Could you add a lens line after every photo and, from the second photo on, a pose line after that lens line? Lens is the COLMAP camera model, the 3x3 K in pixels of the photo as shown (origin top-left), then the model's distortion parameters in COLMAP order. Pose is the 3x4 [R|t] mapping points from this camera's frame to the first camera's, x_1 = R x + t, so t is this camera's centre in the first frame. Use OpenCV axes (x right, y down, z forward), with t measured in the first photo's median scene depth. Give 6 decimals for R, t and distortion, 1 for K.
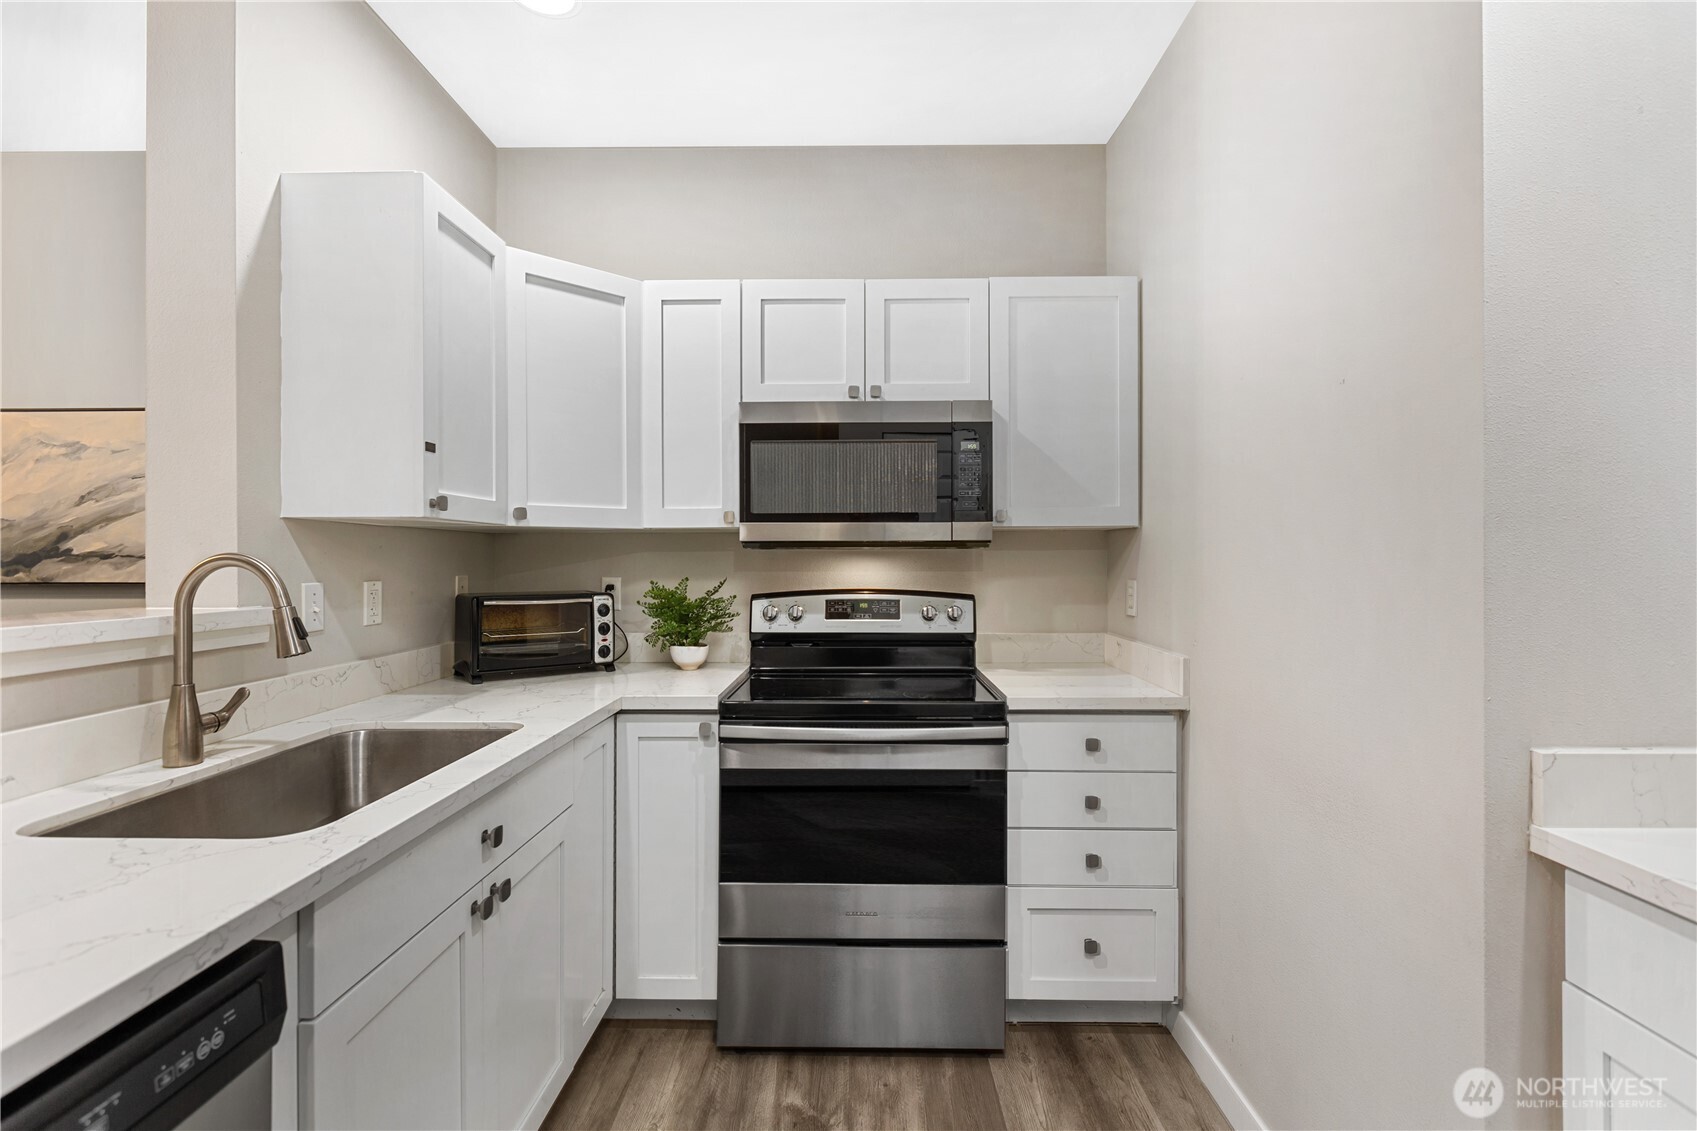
lens RADIAL K [[779.0, 0, 858.5], [0, 779.0, 560.2], [0, 0, 1]] dist [-0.001536, 0.000716]
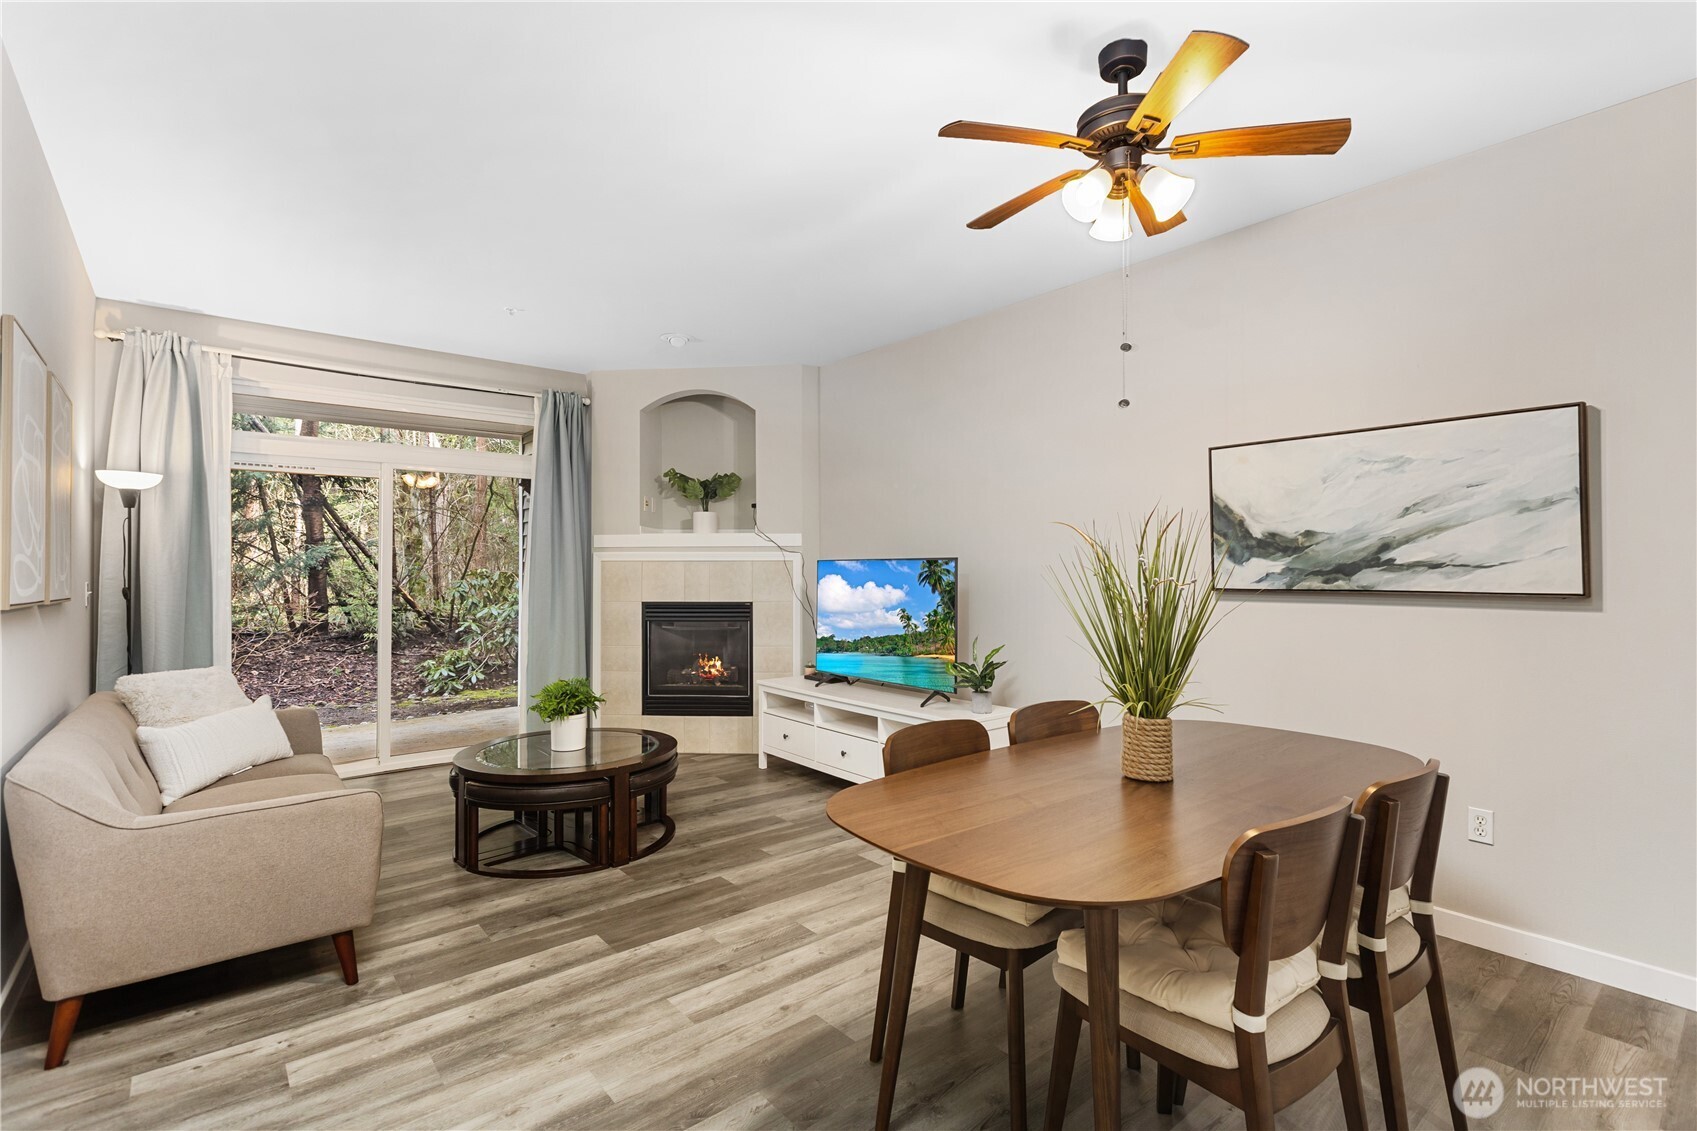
lens RADIAL K [[812.8, 0, 845.0], [0, 812.8, 558.2], [0, 0, 1]] dist [-0.004423, -0.000246]
pose [[0.631858, -0.010829, -0.775009, -0.728242], [-0.000032, 0.999902, -0.013998, 0.000020], [0.775084, 0.008870, 0.631796, -0.299802]]
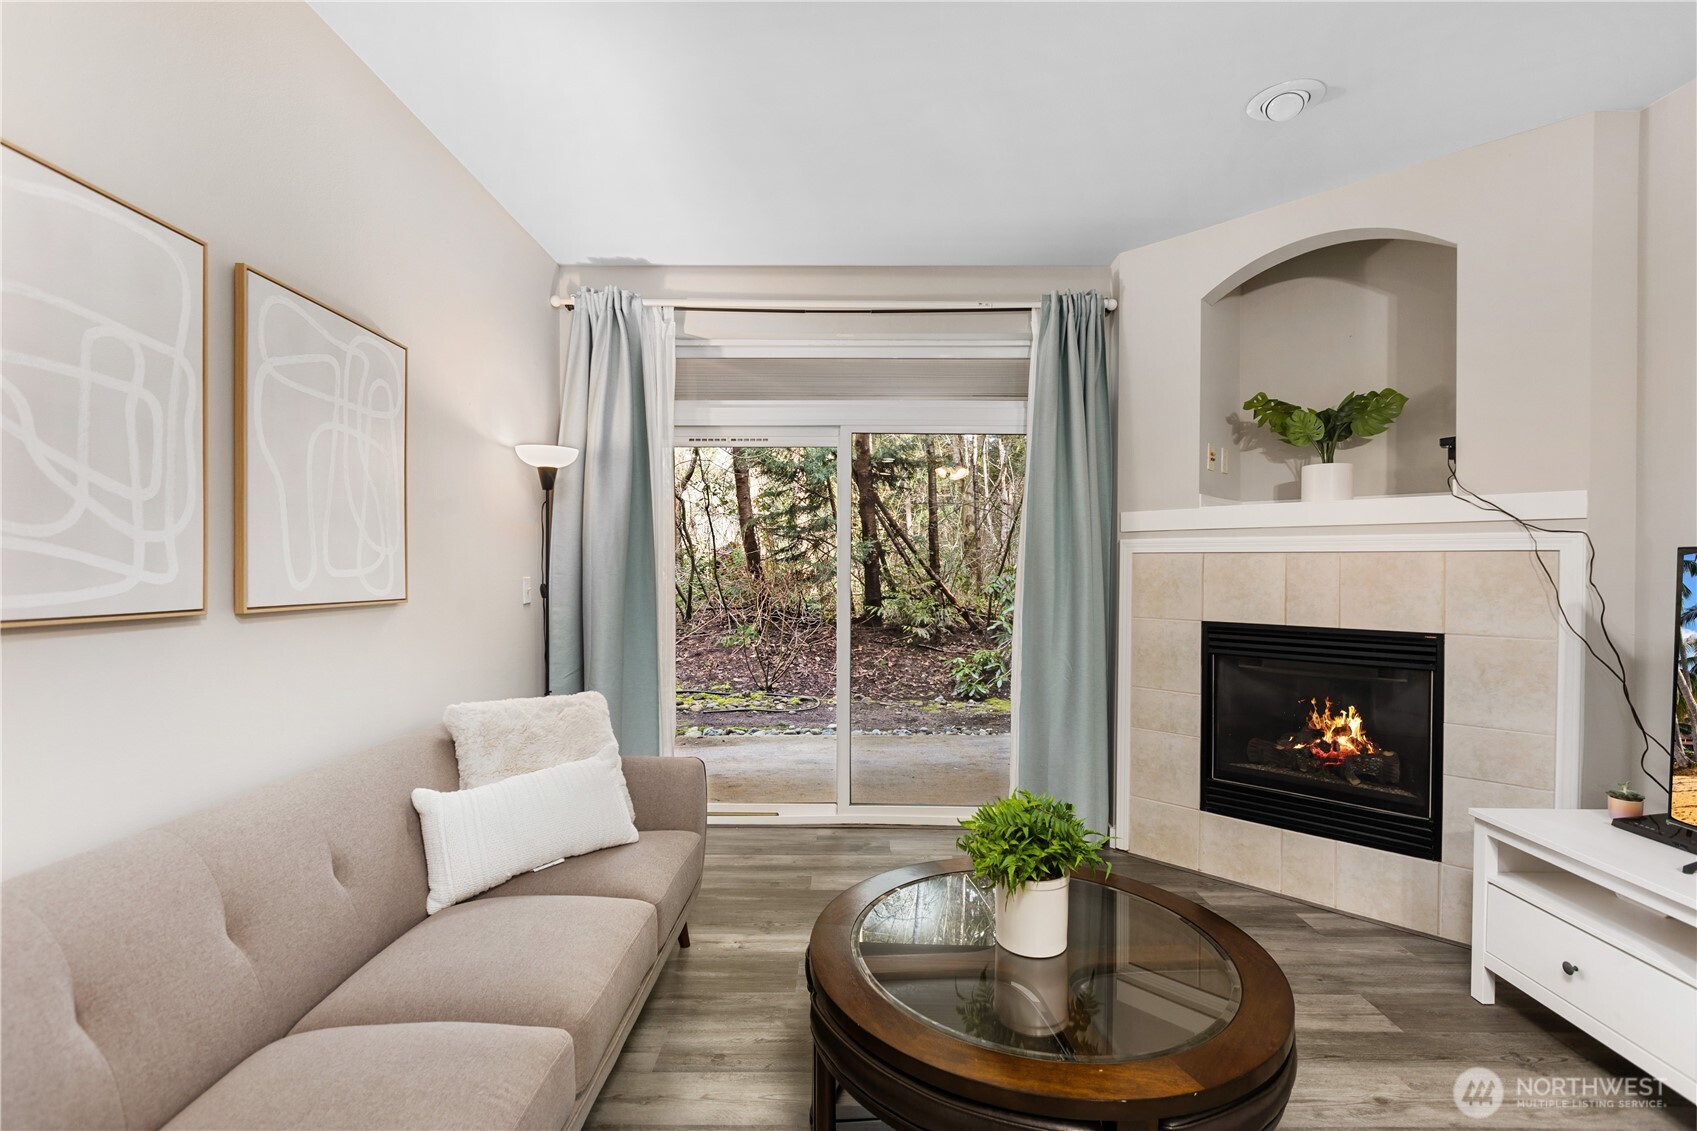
lens RADIAL K [[754.7, 0, 843.3], [0, 754.7, 574.2], [0, 0, 1]] dist [0.003243, 0.000011]
pose [[-0.003622, 0.013564, -0.999901, -1.658232], [-0.005323, 0.999894, 0.013583, -0.001956], [0.999979, 0.005372, -0.003550, 0.133927]]
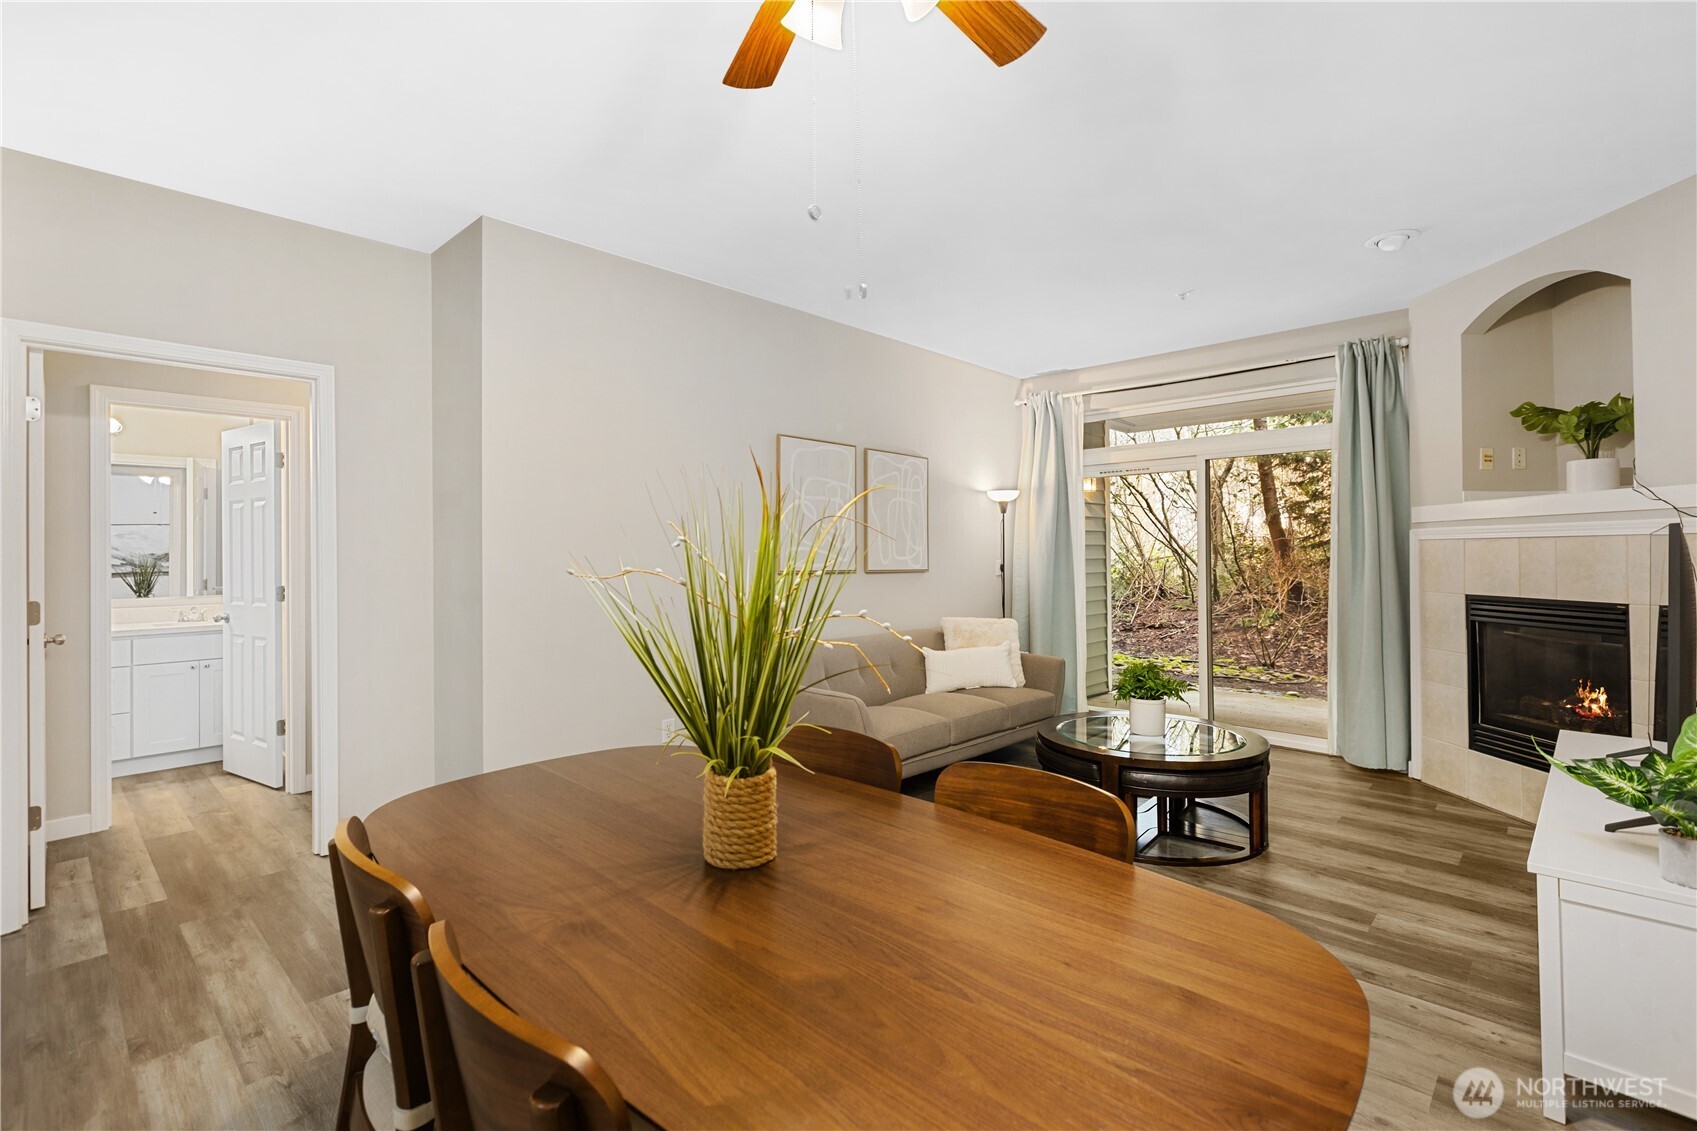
lens RADIAL K [[759.1, 0, 846.0], [0, 759.1, 550.3], [0, 0, 1]] dist [0.003048, 0.000428]
pose [[-0.697432, 0.001389, -0.716649, -0.852664], [0.006247, 0.999972, -0.004142, -0.001526], [0.716624, -0.007365, -0.697421, 0.966936]]
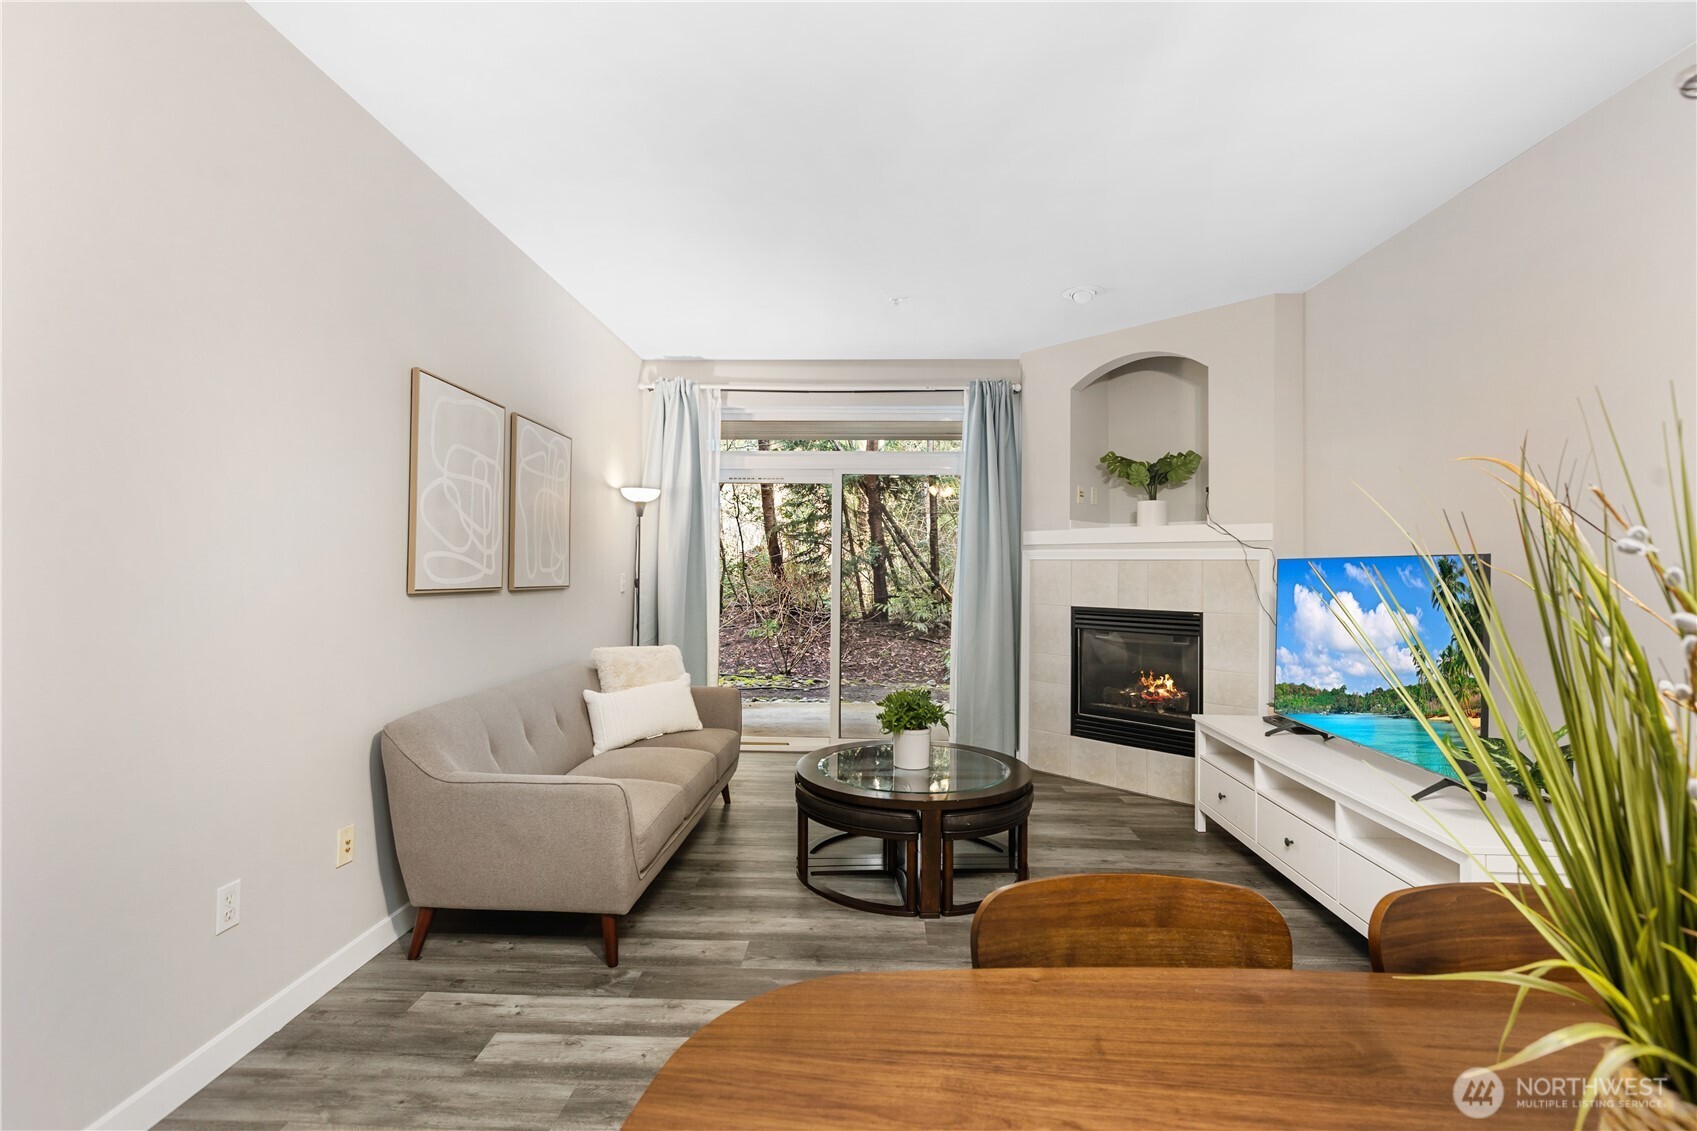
lens RADIAL K [[763.3, 0, 831.7], [0, 763.3, 566.2], [0, 0, 1]] dist [-0.000089, -0.000047]
pose [[-0.054984, -0.000084, -0.998487, -0.959674], [-0.011195, 0.999937, 0.000532, -0.003388], [0.998424, 0.011207, -0.054981, 0.249094]]
